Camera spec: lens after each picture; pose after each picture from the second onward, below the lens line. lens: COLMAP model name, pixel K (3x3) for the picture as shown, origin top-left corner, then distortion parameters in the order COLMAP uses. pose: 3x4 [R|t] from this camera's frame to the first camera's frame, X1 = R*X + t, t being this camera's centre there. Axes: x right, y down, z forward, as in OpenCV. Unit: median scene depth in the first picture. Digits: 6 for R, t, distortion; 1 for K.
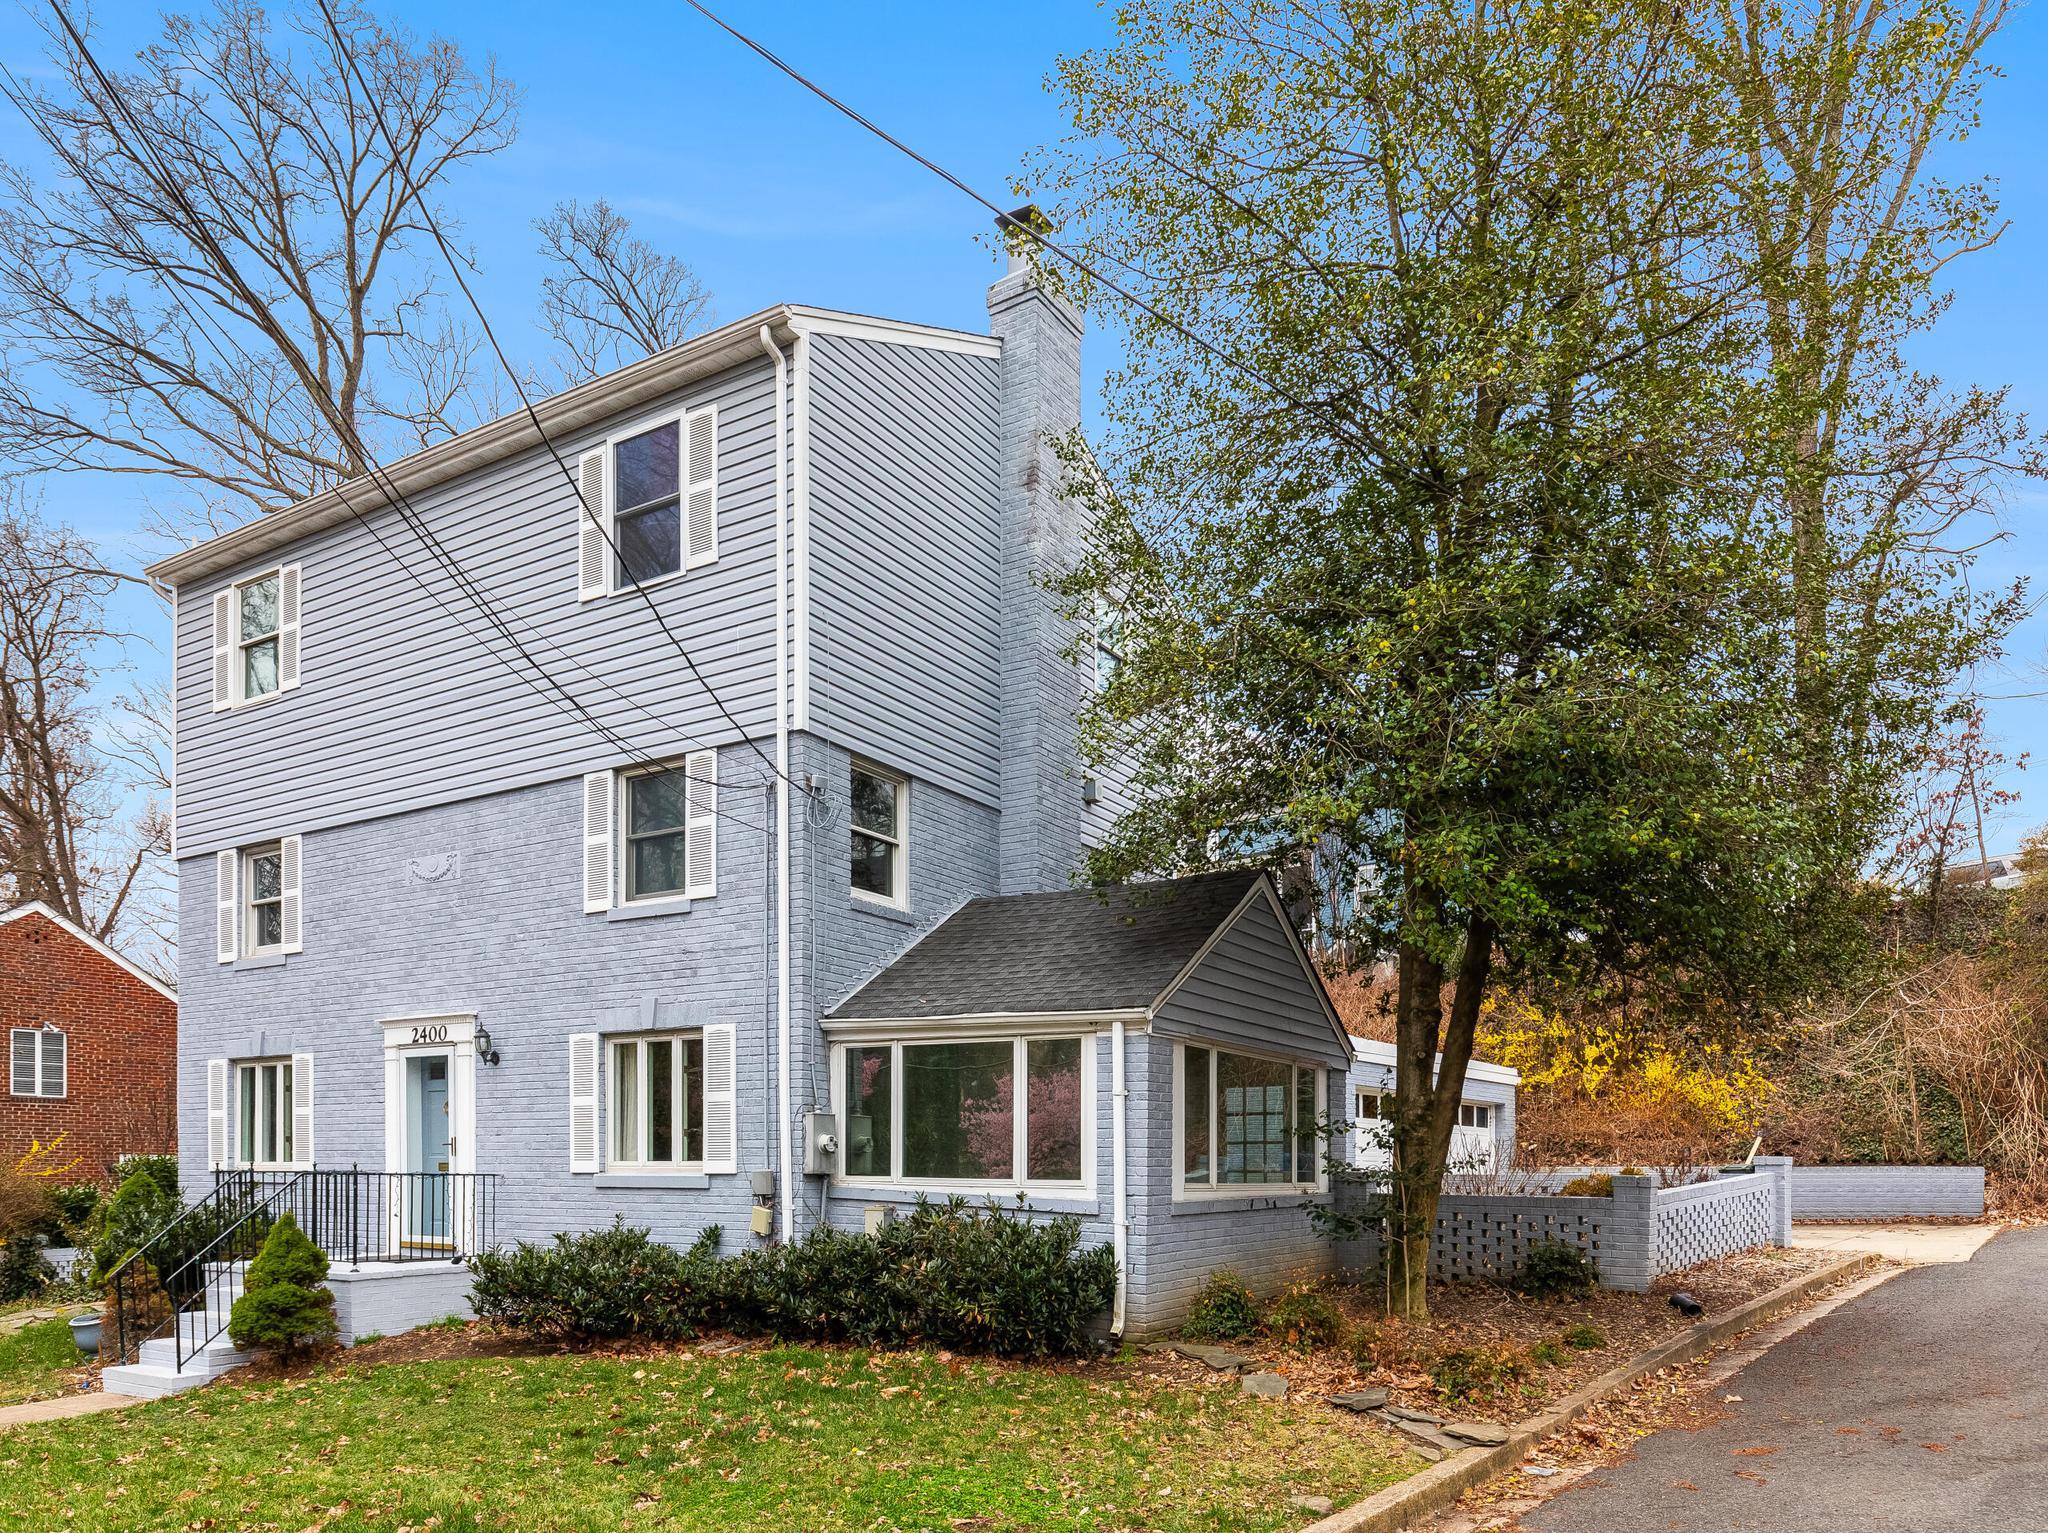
lens RADIAL K [[1316.9, 0, 1024.4], [0, 1316.9, 766.3], [0, 0, 1]] dist [0.004452, 0.000486]
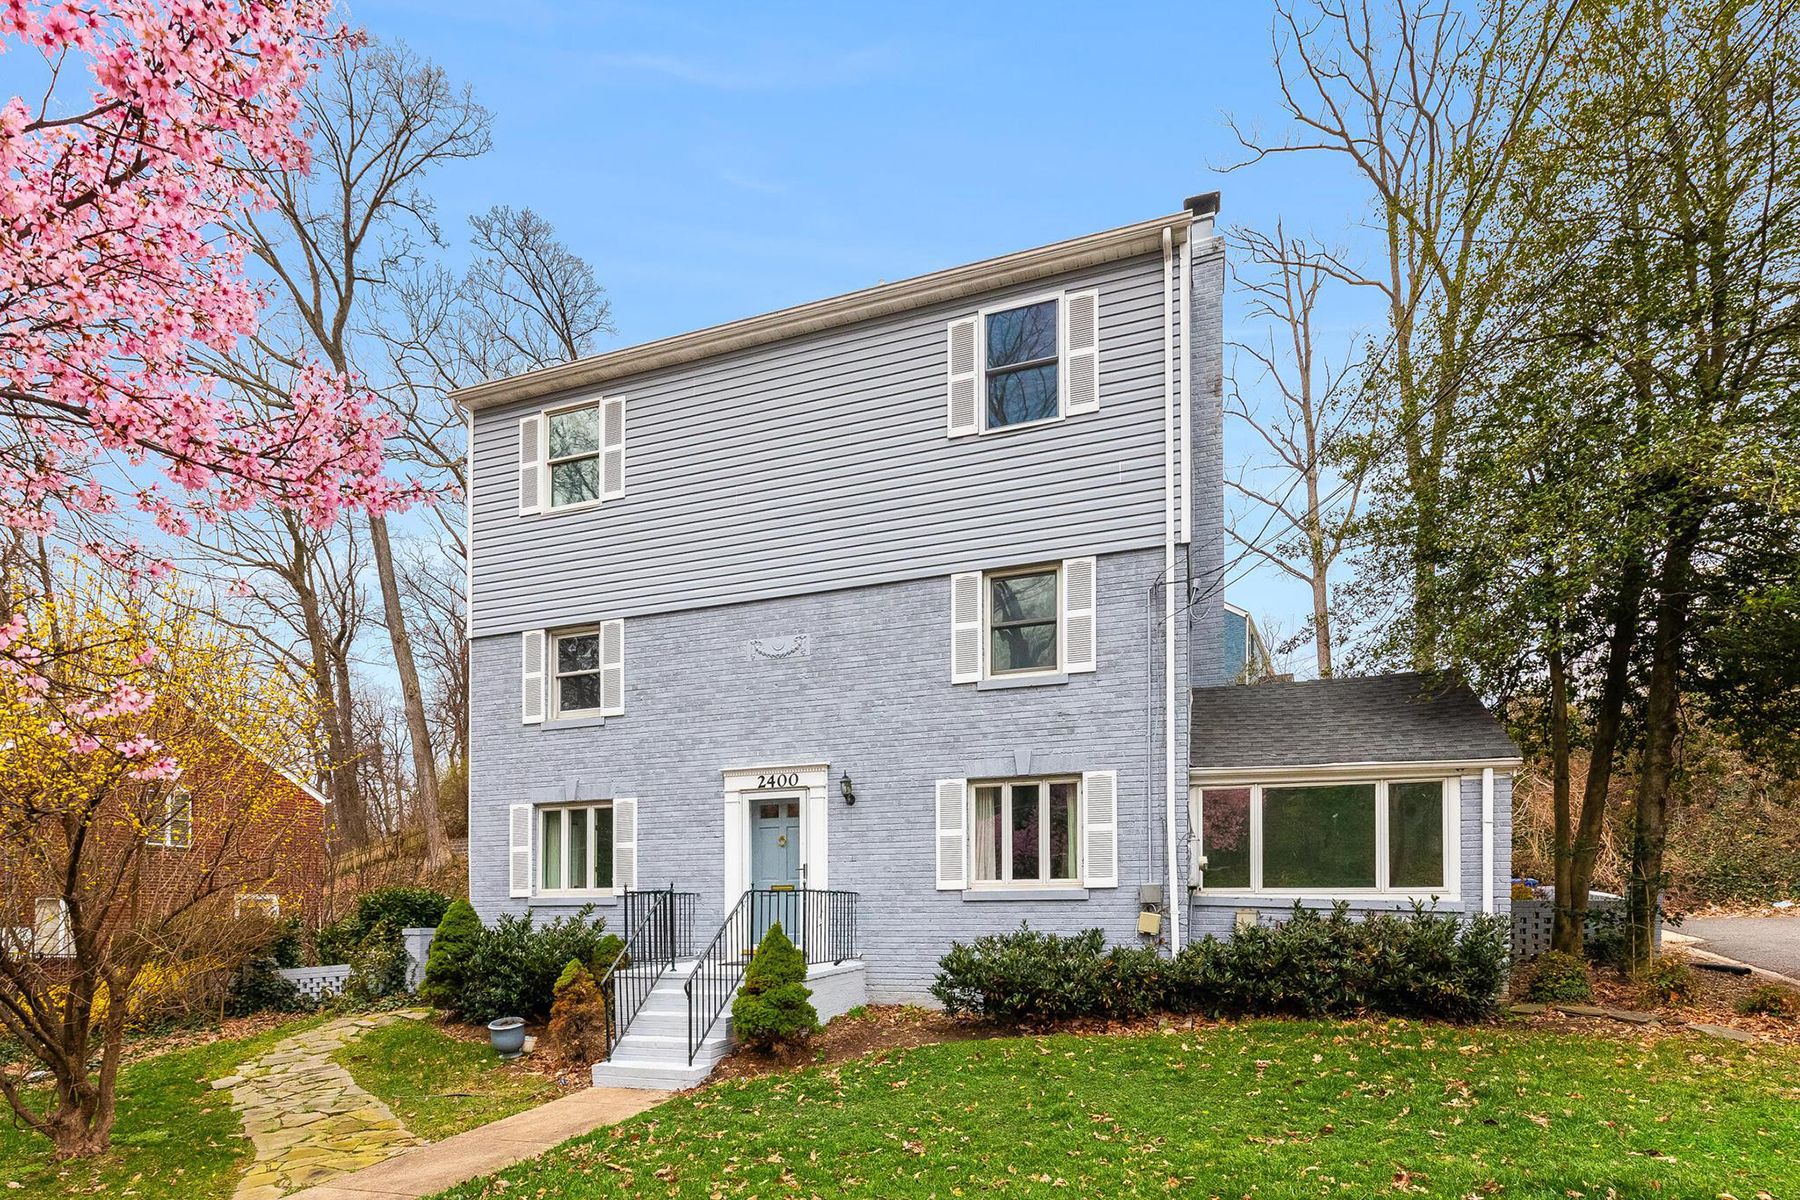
lens RADIAL K [[841.9, 0, 898.3], [0, 841.9, 649.2], [0, 0, 1]] dist [0.003157, 0.000335]
pose [[0.977359, 0.046640, 0.206381, -0.554816], [-0.048240, 0.998832, 0.002722, 0.079143], [-0.206013, -0.012617, 0.978468, 0.226925]]
